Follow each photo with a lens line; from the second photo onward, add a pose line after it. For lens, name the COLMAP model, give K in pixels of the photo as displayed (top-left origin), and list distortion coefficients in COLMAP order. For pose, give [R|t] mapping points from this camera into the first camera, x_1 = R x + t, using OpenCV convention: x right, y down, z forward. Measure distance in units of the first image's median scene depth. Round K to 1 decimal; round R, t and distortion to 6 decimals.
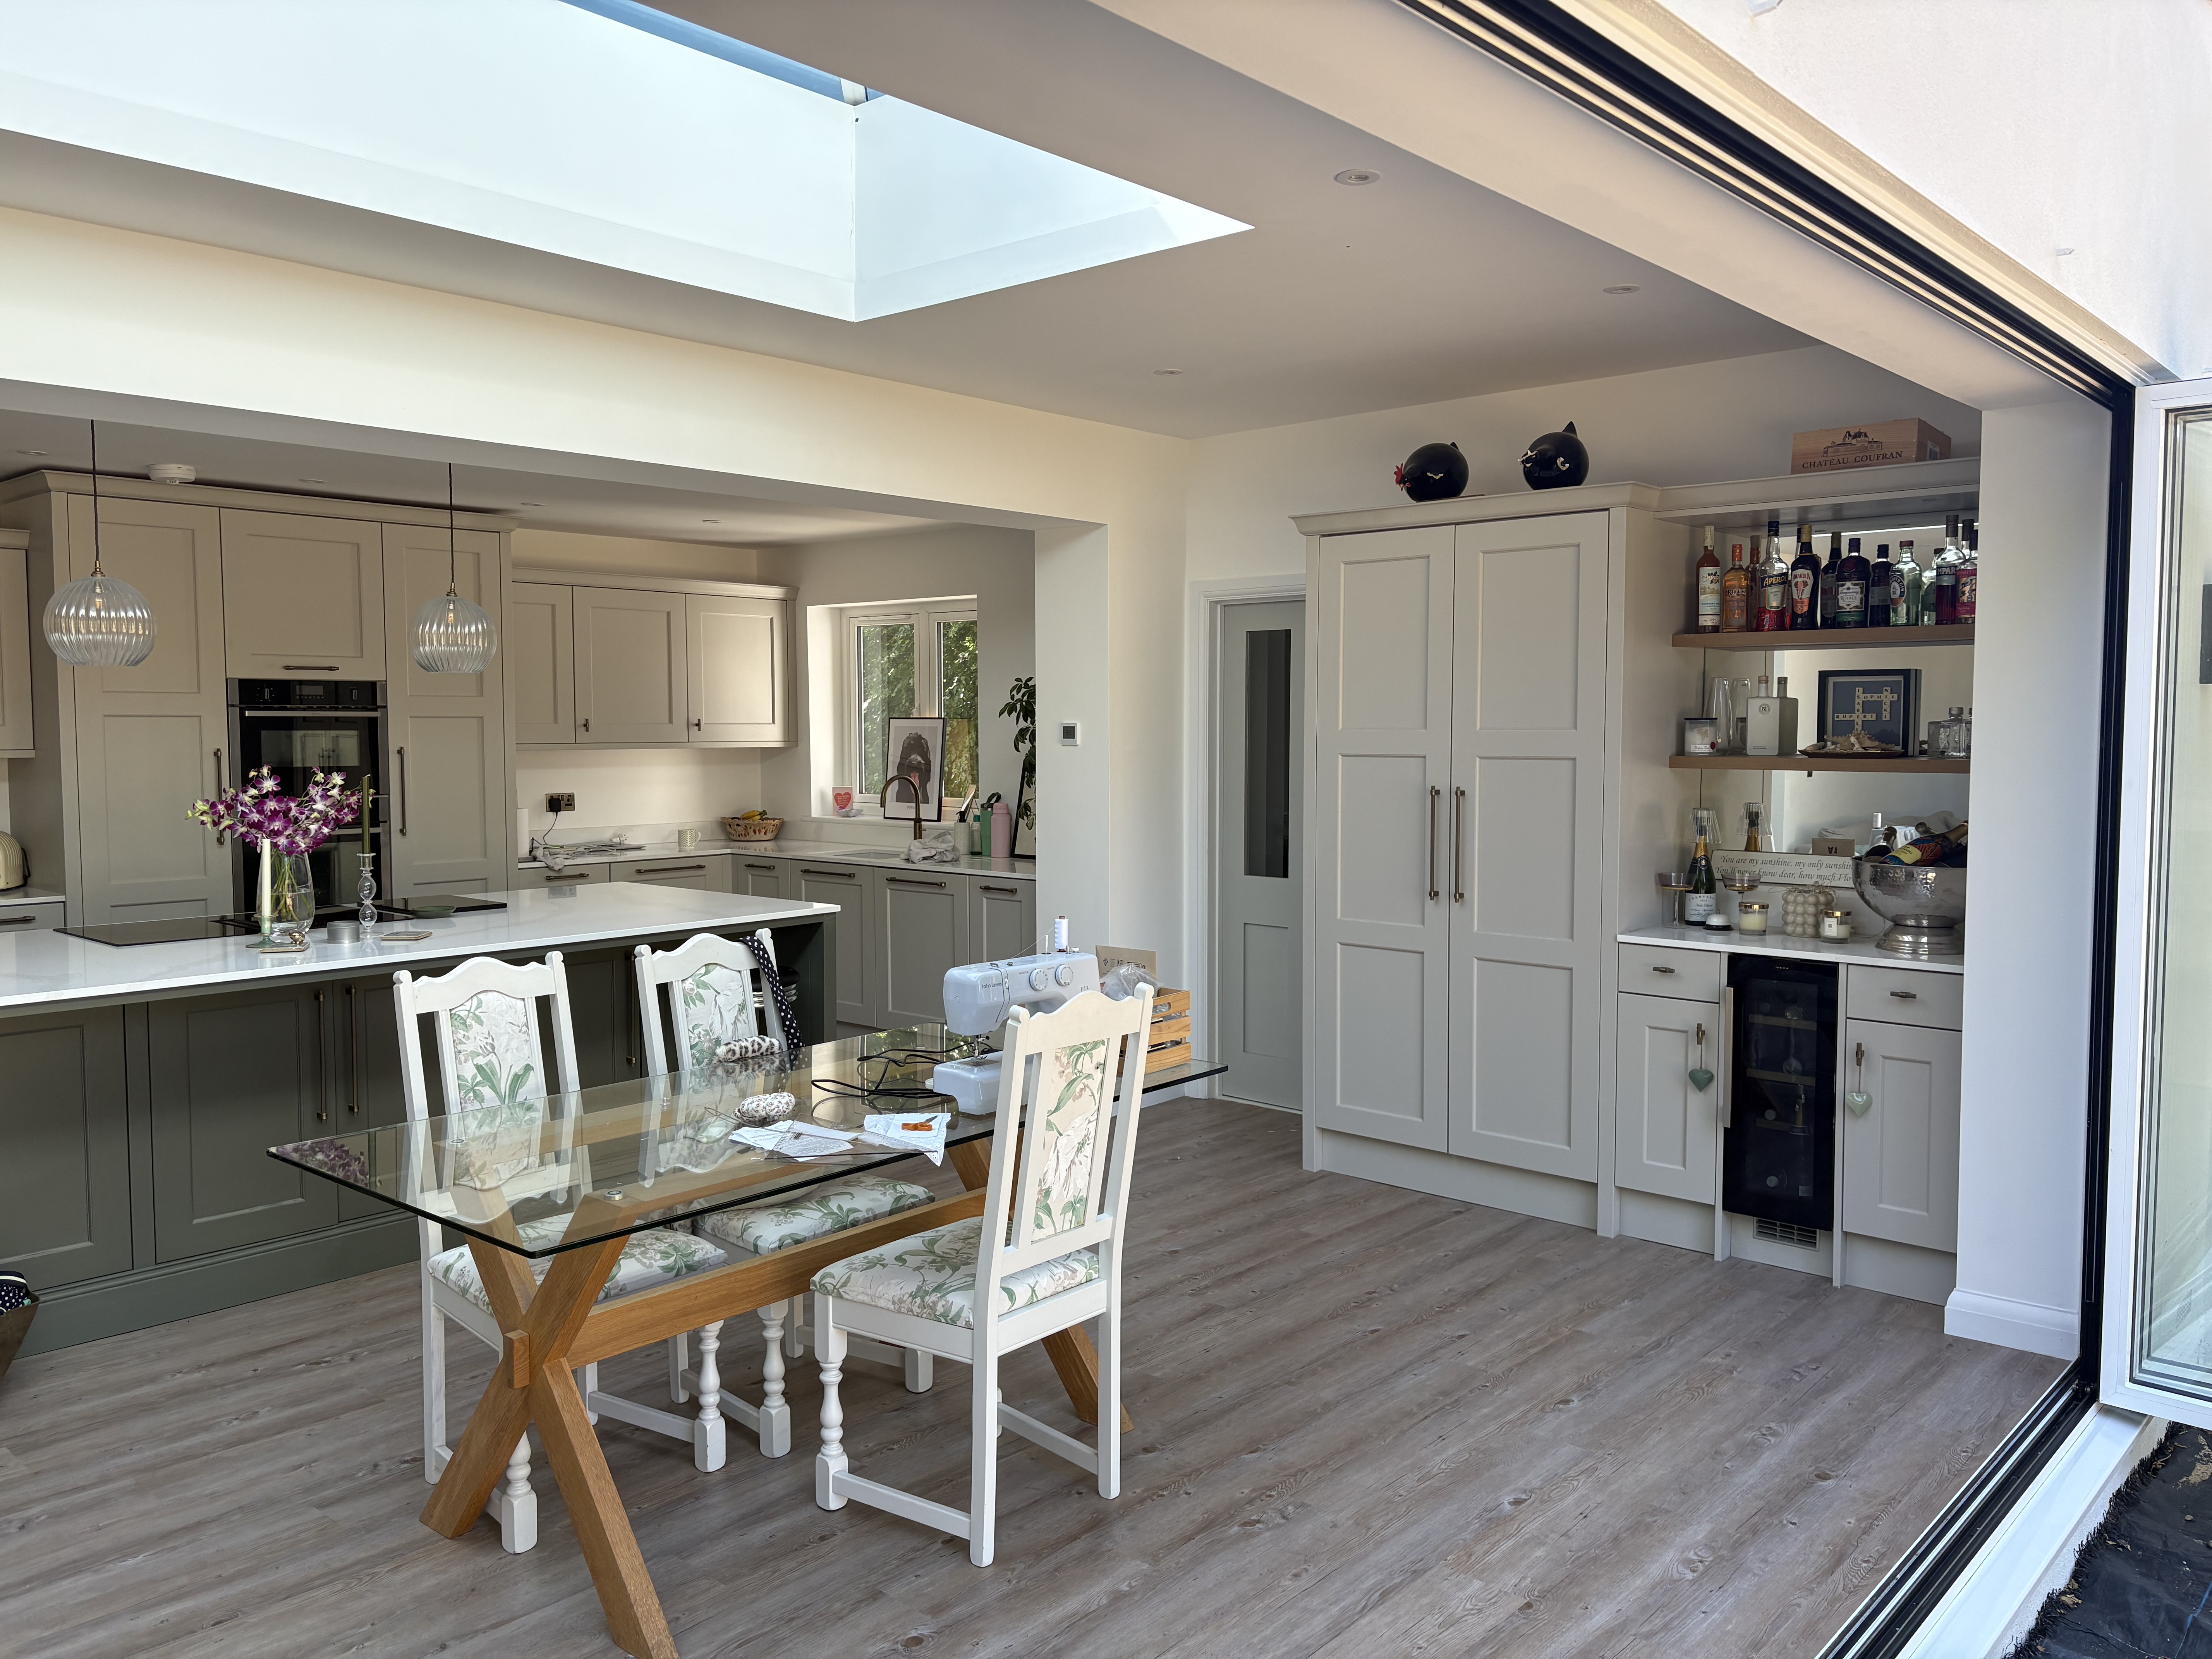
lens RADIAL K [[1680.3, 0, 1108.5], [0, 1680.3, 820.9], [0, 0, 1]] dist [0.056623, -0.004990]
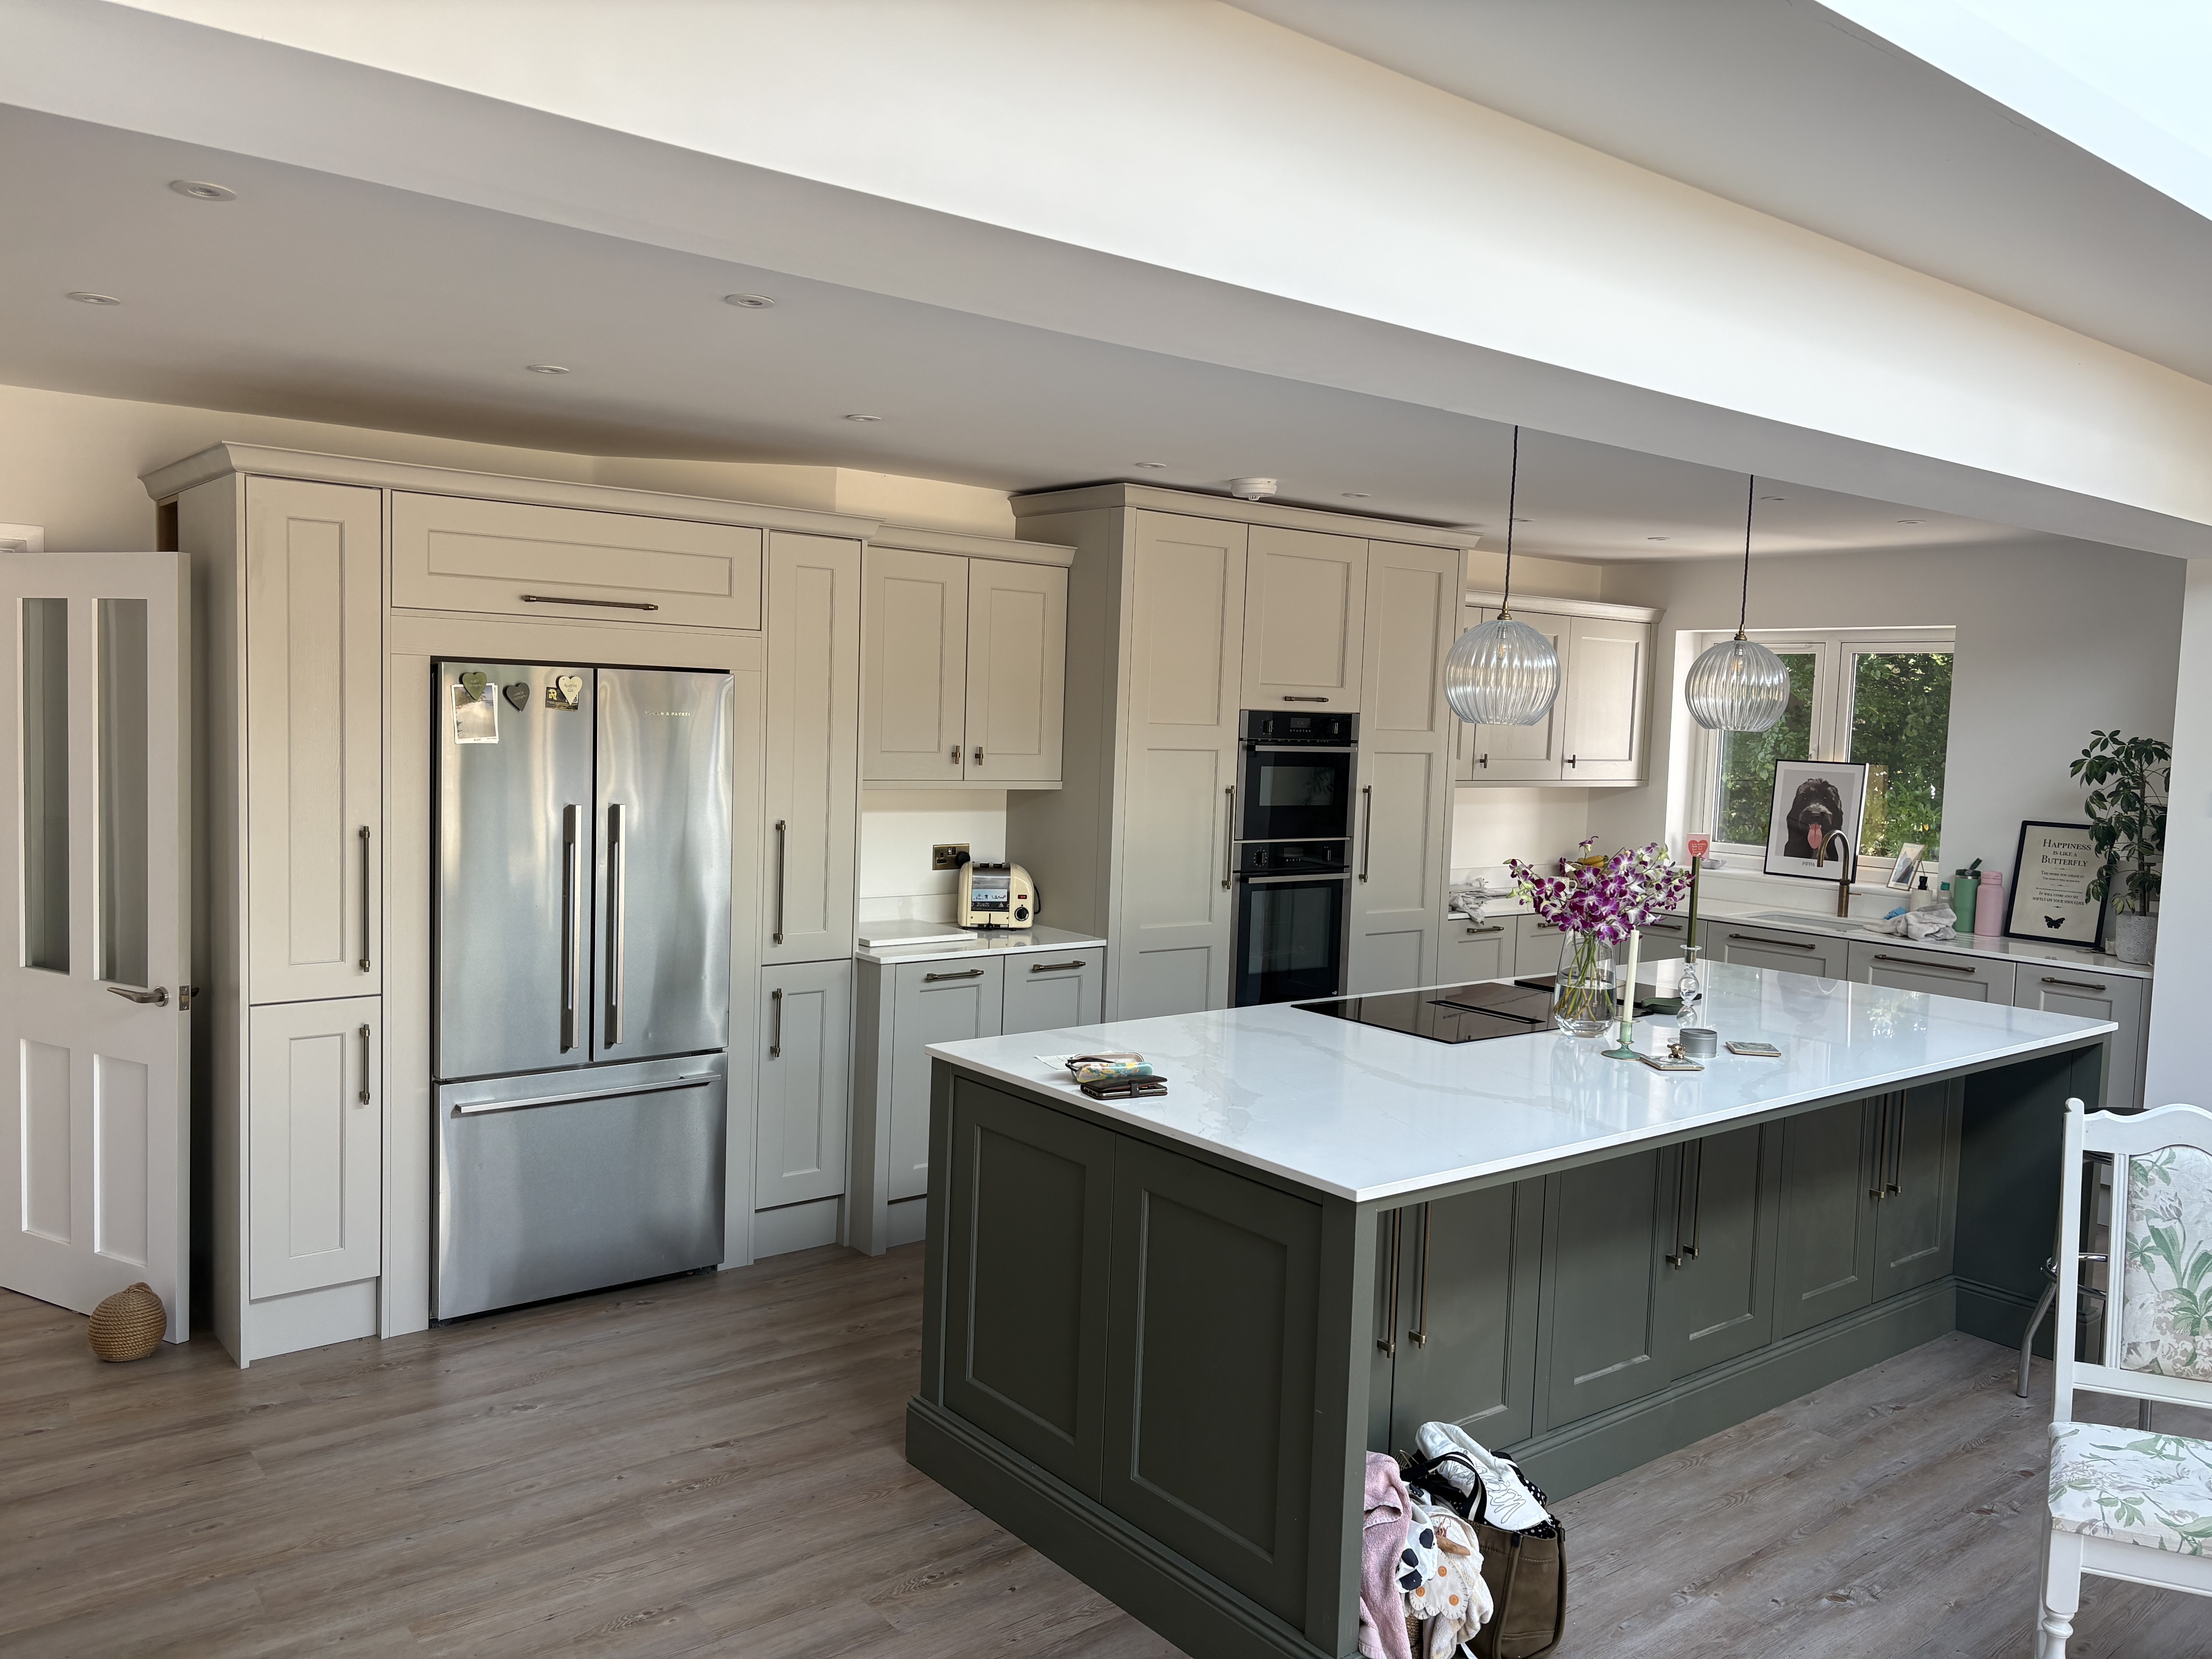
lens RADIAL K [[1680.3, 0, 1106.4], [0, 1680.3, 836.4], [0, 0, 1]] dist [0.056623, -0.004990]
pose [[0.982414, 0.046673, -0.180788, -0.364325], [-0.044683, 0.998888, 0.015067, -0.022129], [0.181290, -0.006723, 0.983407, 0.077562]]
